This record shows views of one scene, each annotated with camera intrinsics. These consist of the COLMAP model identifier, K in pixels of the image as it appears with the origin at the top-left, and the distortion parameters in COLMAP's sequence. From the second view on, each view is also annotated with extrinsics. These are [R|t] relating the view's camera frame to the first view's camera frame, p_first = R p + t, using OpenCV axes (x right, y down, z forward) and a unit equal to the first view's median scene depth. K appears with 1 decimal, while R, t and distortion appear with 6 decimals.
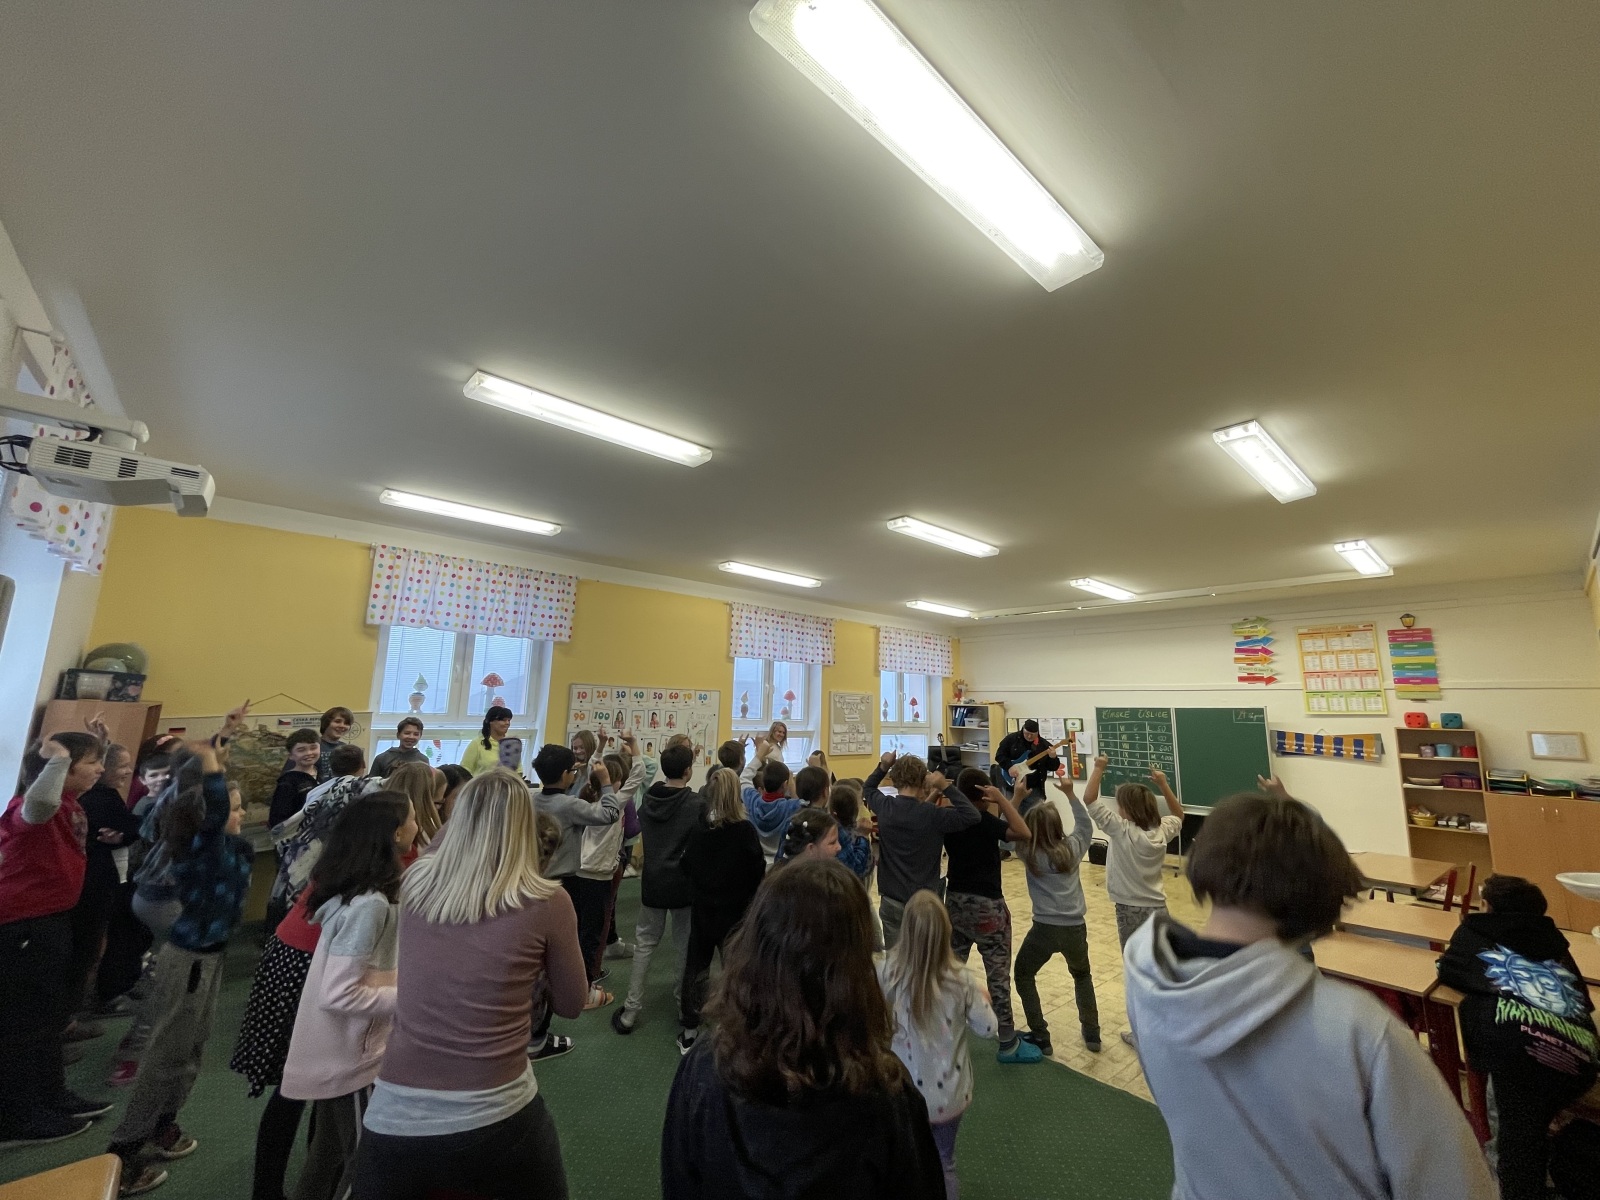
lens RADIAL K [[650.7, 0, 802.6], [0, 650.7, 595.6], [0, 0, 1]] dist [-0.002695, 0.000525]
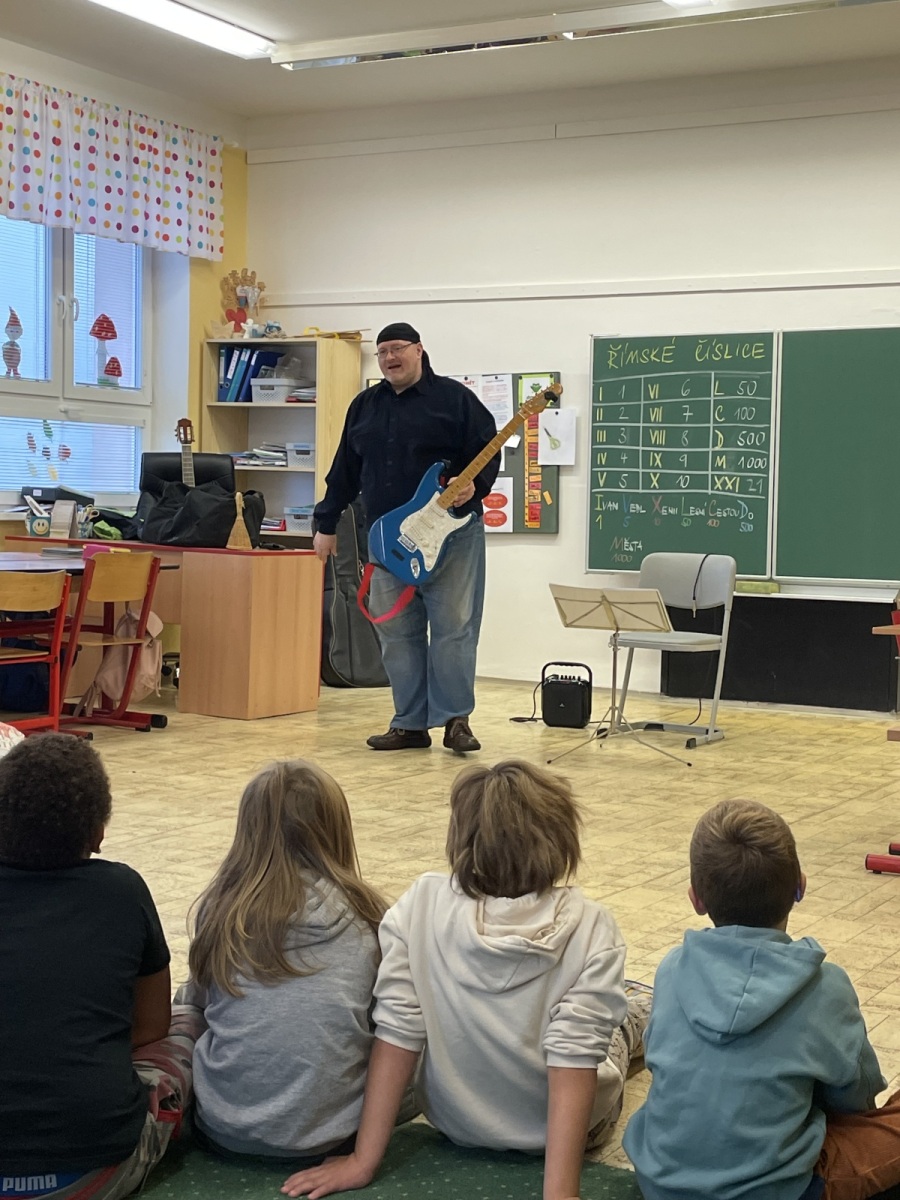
lens RADIAL K [[1785.6, 0, 473.6], [0, 1785.6, 581.1], [0, 0, 1]] dist [0.120524, -0.076266]
pose [[0.946502, -0.017383, 0.322229, 0.072116], [-0.058290, 0.972912, 0.223705, 0.104284], [-0.317389, -0.230520, 0.919850, 0.072527]]
